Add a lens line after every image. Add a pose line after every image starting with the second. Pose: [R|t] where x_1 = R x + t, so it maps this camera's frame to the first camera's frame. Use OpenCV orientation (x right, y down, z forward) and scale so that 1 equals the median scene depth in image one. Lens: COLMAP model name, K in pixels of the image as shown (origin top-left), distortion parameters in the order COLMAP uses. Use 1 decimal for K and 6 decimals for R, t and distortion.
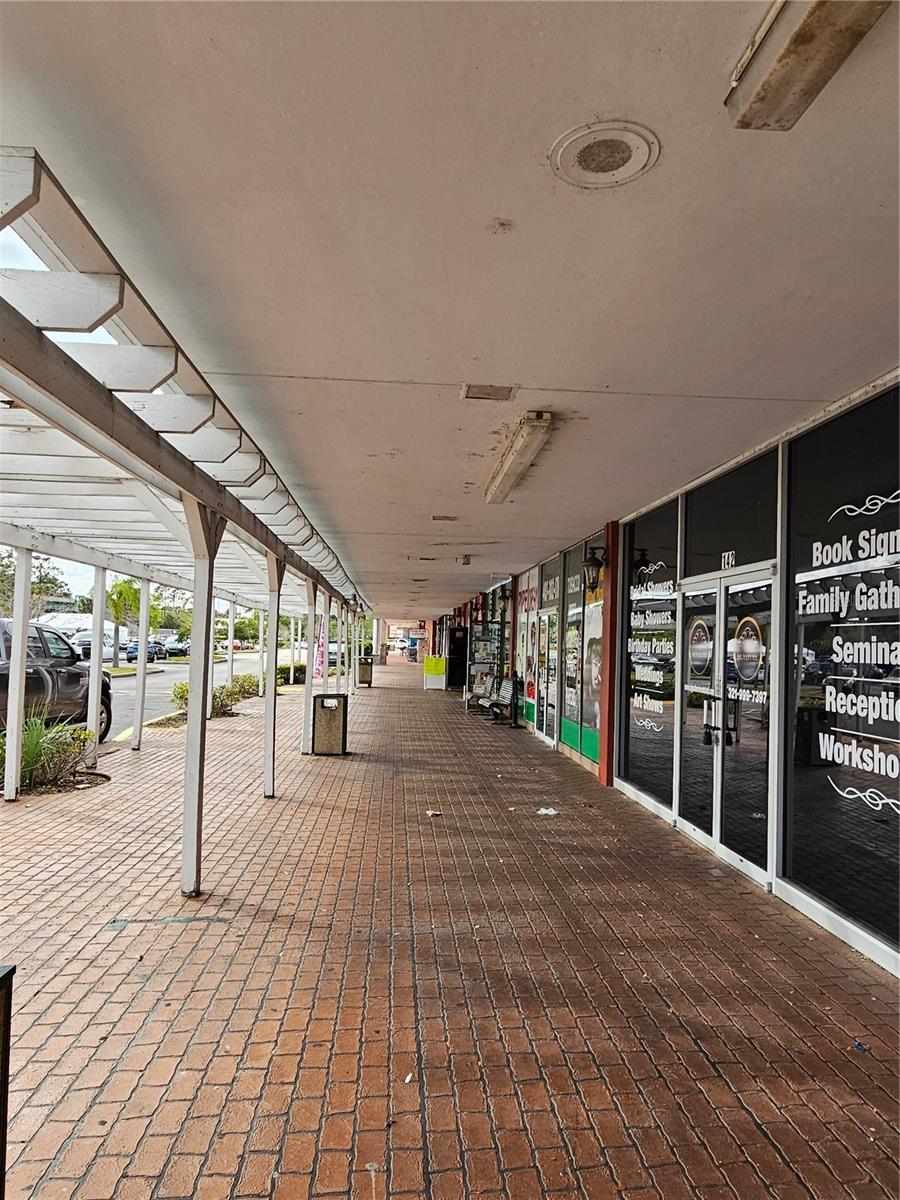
lens RADIAL K [[791.9, 0, 449.8], [0, 791.9, 602.1], [0, 0, 1]] dist [-0.006190, -0.001024]
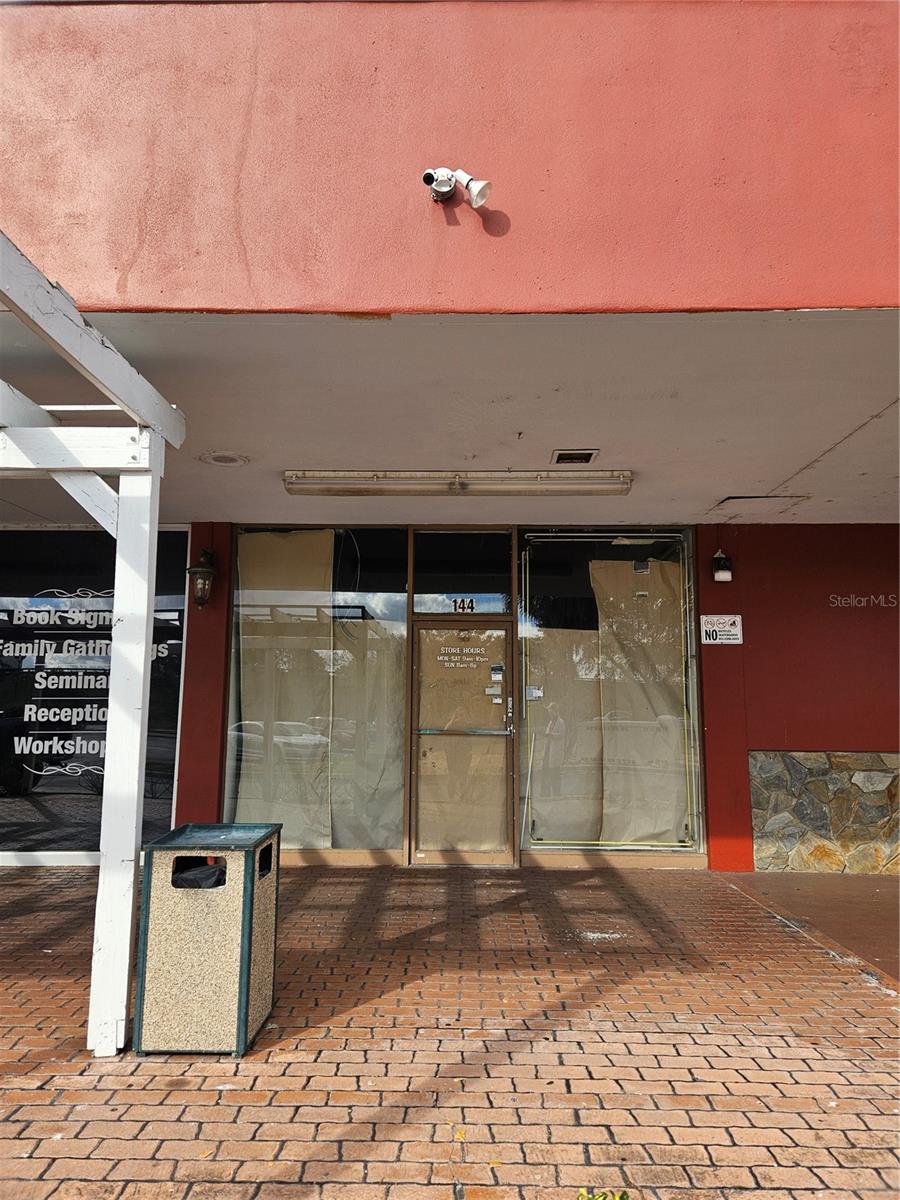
lens RADIAL K [[824.8, 0, 452.2], [0, 824.8, 596.9], [0, 0, 1]] dist [0.054043, -0.008190]
pose [[0.072843, 0.092225, 0.993070, -0.812780], [-0.053842, 0.994627, -0.088421, -0.001259], [-0.995889, -0.047028, 0.077417, 0.055148]]
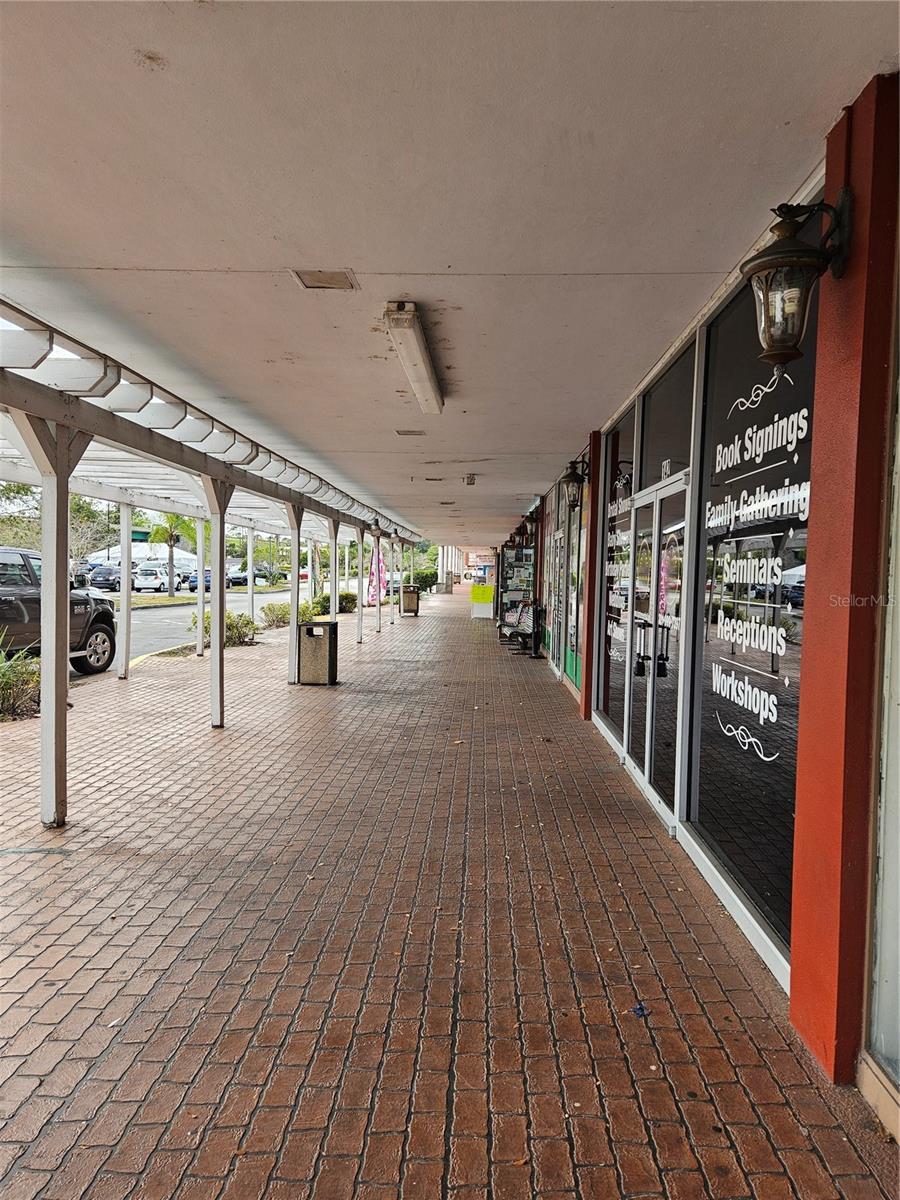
lens RADIAL K [[824.8, 0, 449.1], [0, 824.8, 604.9], [0, 0, 1]] dist [0.054043, -0.008190]
pose [[0.994842, -0.002095, -0.101411, 0.207383], [0.011447, 0.995719, 0.091724, 0.009534], [0.100785, -0.092412, 0.990607, 0.043992]]
